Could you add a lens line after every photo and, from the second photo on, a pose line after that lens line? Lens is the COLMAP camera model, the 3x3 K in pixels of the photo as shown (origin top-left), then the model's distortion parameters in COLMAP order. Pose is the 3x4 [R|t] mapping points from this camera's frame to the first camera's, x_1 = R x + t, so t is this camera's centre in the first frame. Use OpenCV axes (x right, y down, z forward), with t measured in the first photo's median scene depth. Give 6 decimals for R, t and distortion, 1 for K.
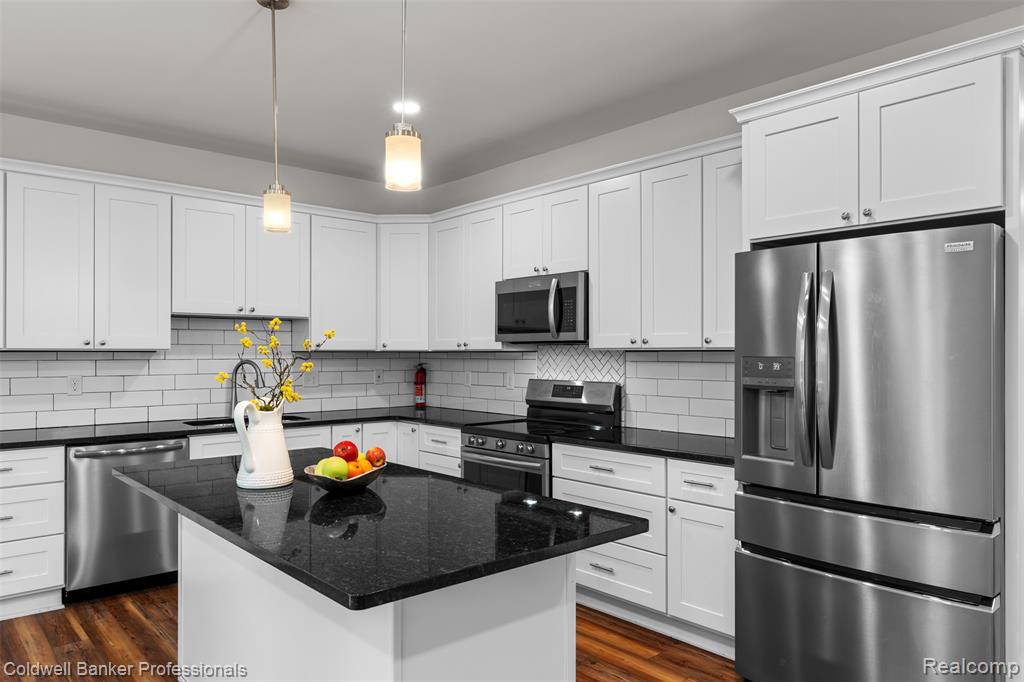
lens RADIAL K [[701.1, 0, 512.4], [0, 701.1, 348.5], [0, 0, 1]] dist [0.003934, 0.003085]
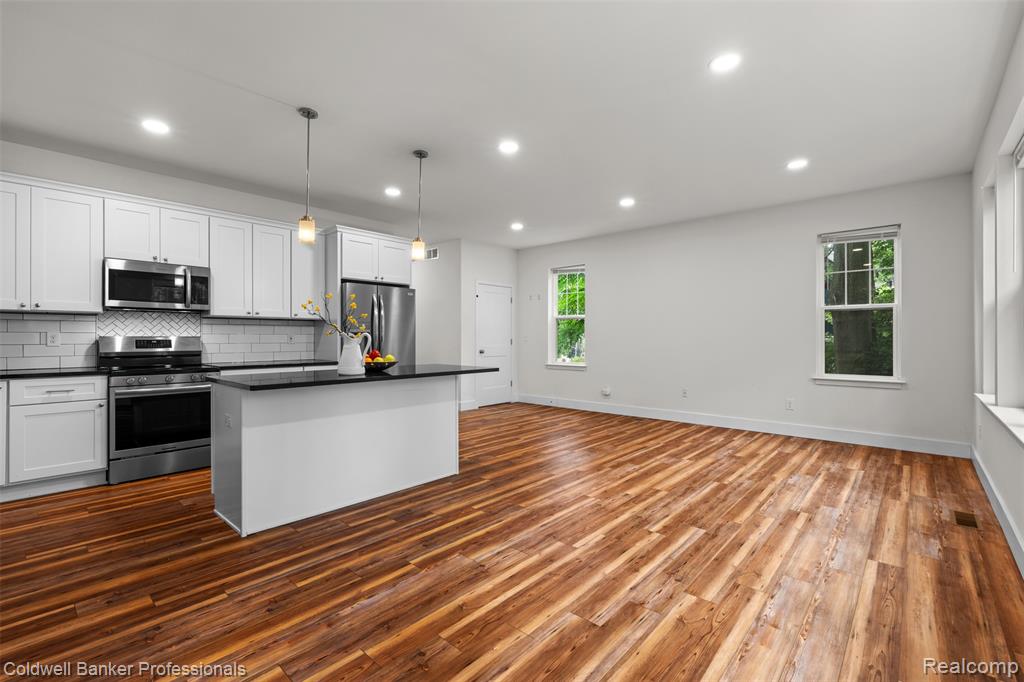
lens RADIAL K [[450.7, 0, 509.4], [0, 450.7, 328.9], [0, 0, 1]] dist [-0.006030, 0.000733]
pose [[-0.111780, 0.020713, 0.993517, -1.388192], [-0.006062, 0.999750, -0.021525, 0.068637], [-0.993715, -0.008429, -0.111626, 0.554636]]
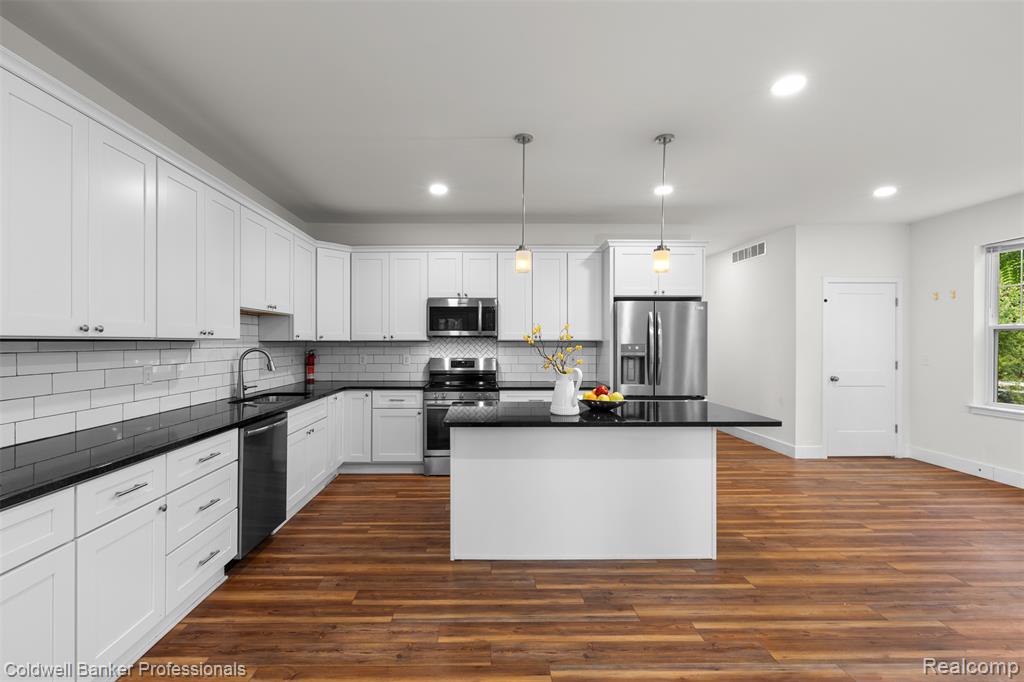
lens RADIAL K [[450.7, 0, 487.6], [0, 450.7, 344.2], [0, 0, 1]] dist [-0.006030, 0.000733]
pose [[0.656043, -0.003480, 0.754716, -1.114781], [-0.006567, 0.999925, 0.010319, -0.002350], [-0.754695, -0.011726, 0.655971, 0.302475]]
